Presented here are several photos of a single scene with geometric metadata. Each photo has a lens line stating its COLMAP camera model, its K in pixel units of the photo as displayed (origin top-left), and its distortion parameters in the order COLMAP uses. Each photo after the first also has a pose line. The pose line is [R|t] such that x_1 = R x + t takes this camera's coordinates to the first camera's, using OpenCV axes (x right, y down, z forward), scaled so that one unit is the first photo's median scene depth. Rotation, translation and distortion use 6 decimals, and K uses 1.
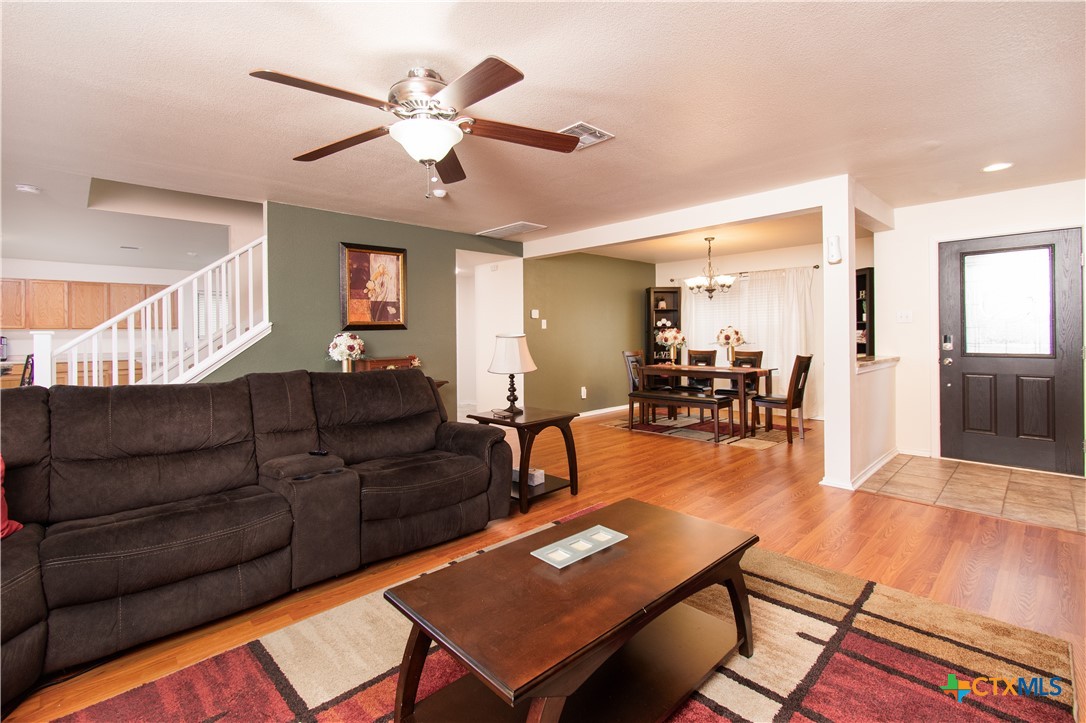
lens RADIAL K [[500.6, 0, 532.2], [0, 500.6, 337.1], [0, 0, 1]] dist [-0.001056, -0.000329]
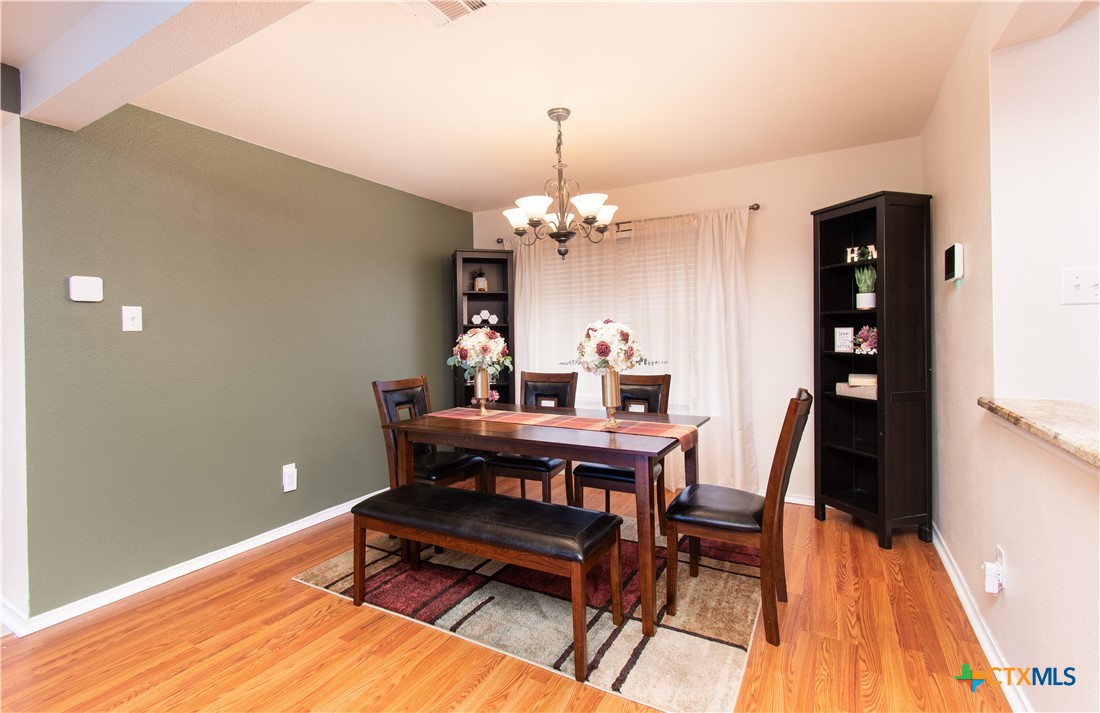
lens RADIAL K [[503.3, 0, 550.0], [0, 503.3, 356.5], [0, 0, 1]] dist [0.000016, -0.000001]
pose [[0.955027, -0.024110, 0.295536, 0.211827], [0.013440, 0.999184, 0.038081, -0.008116], [-0.296213, -0.032396, 0.954572, 0.576823]]
